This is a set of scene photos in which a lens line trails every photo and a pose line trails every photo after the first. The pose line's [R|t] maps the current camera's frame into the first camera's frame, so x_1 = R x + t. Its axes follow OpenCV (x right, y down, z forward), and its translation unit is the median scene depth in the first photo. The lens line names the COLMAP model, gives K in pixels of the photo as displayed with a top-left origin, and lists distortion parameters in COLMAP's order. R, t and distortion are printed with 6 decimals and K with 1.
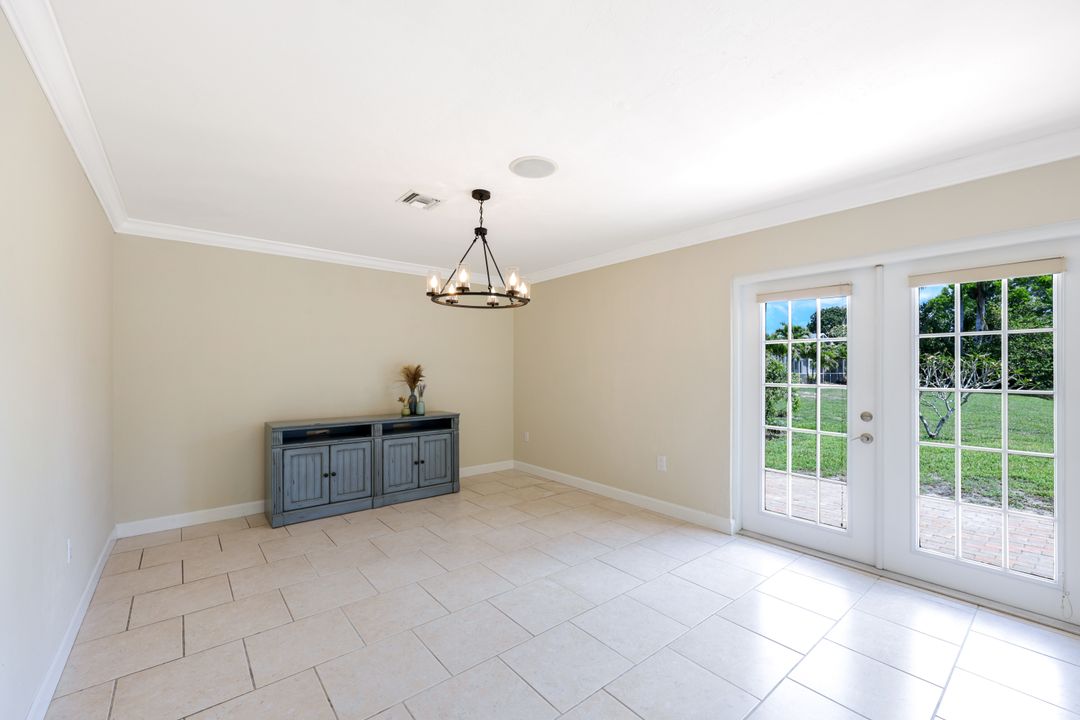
lens RADIAL K [[432.8, 0, 538.1], [0, 432.8, 363.7], [0, 0, 1]] dist [0.000212, 0.000464]
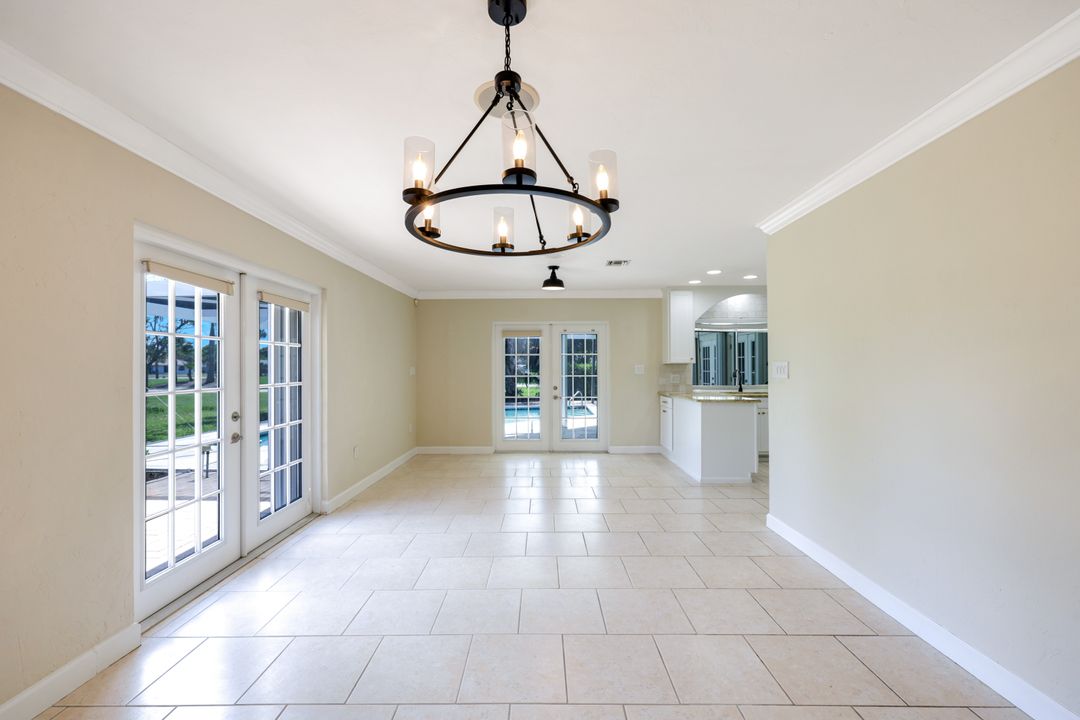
lens RADIAL K [[432.8, 0, 538.1], [0, 432.8, 363.7], [0, 0, 1]] dist [0.000212, 0.000464]
pose [[-0.762932, 0.003548, 0.646469, -0.469680], [0.001193, 0.999991, -0.004081, 0.001123], [-0.646478, -0.002342, -0.762929, 1.366196]]
